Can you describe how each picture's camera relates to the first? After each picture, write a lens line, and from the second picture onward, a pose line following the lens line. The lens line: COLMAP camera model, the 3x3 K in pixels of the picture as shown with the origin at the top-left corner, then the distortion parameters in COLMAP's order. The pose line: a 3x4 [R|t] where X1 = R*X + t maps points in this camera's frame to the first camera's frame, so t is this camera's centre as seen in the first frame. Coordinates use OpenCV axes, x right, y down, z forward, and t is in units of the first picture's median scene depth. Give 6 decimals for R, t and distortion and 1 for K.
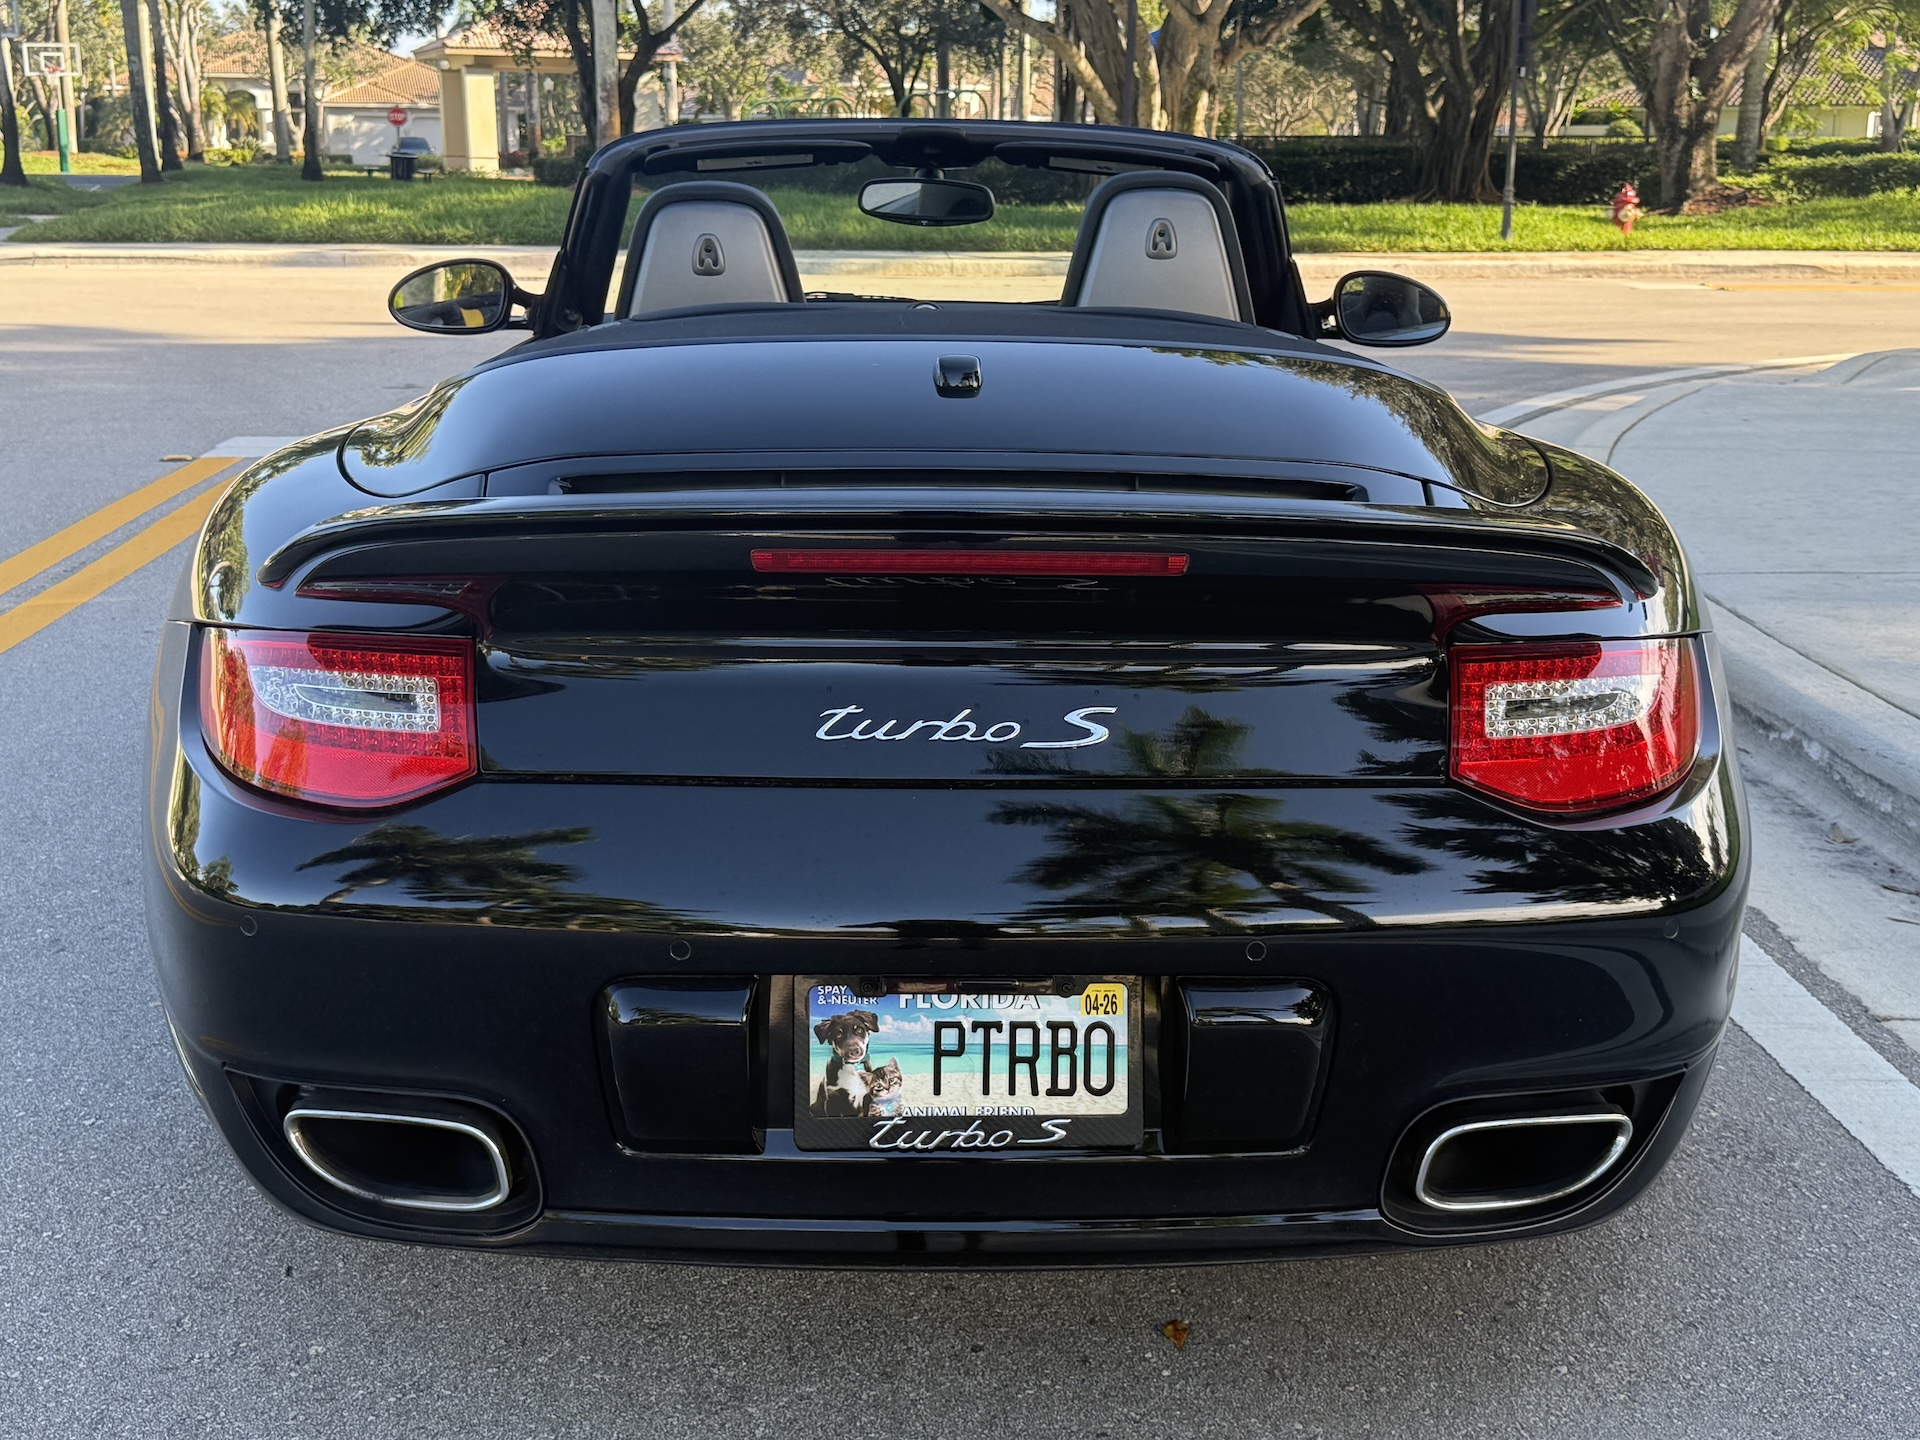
lens RADIAL K [[2300.2, 0, 959.5], [0, 2300.2, 721.9], [0, 0, 1]] dist [0.017389, 0.000000]
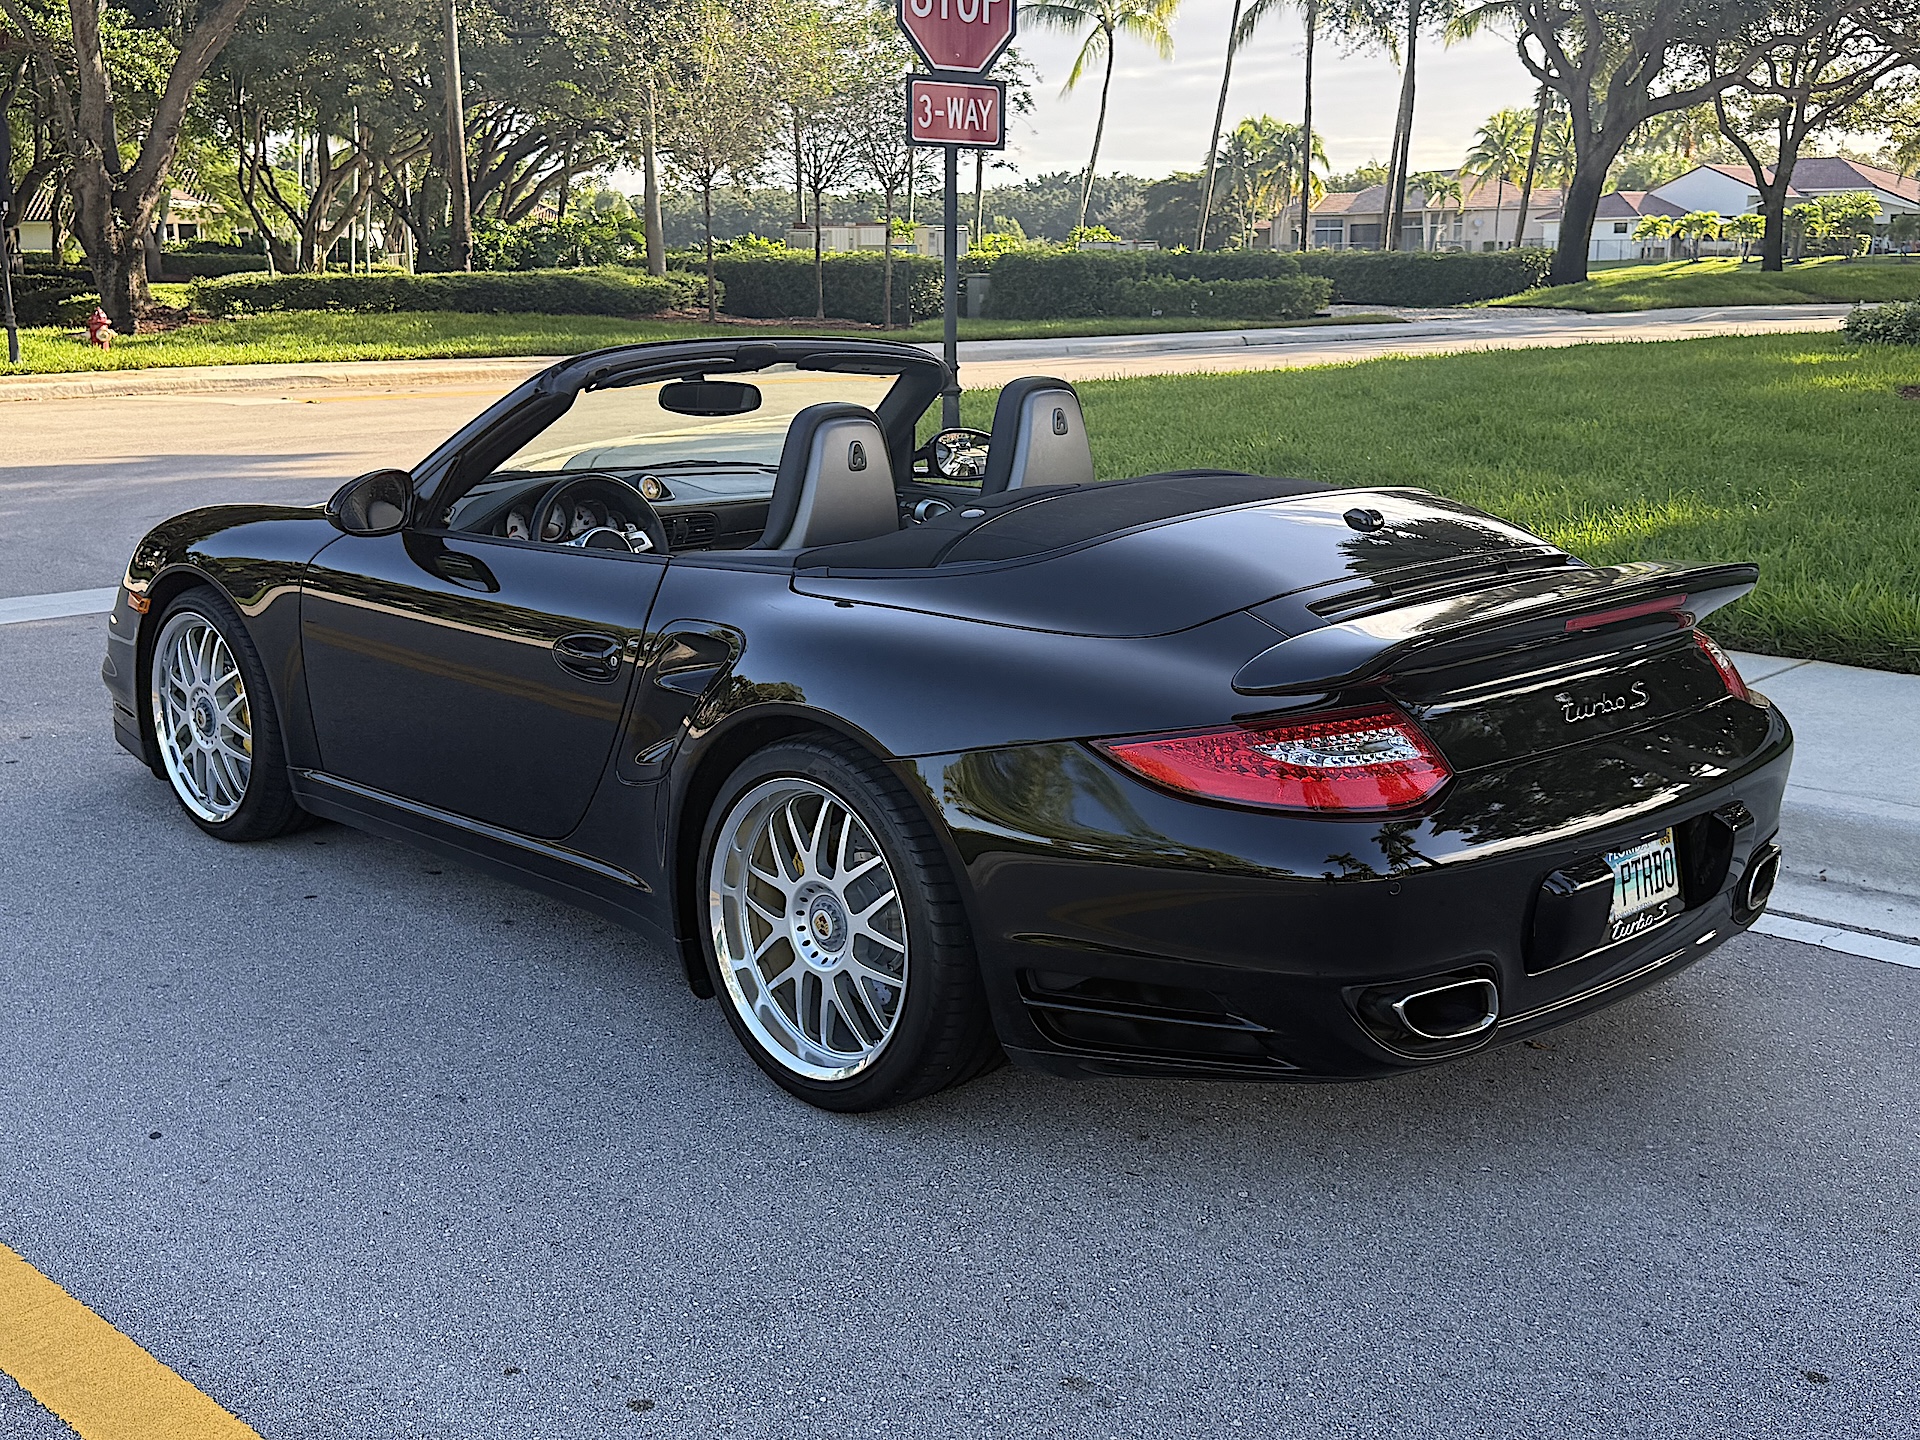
lens RADIAL K [[2170.7, 0, 960.2], [0, 2170.7, 725.0], [0, 0, 1]] dist [-0.046180, 0.000000]
pose [[0.724467, -0.146212, 0.673625, -0.133841], [0.165262, 0.985586, 0.036190, -0.011353], [-0.669206, 0.085106, 0.738187, 0.005438]]
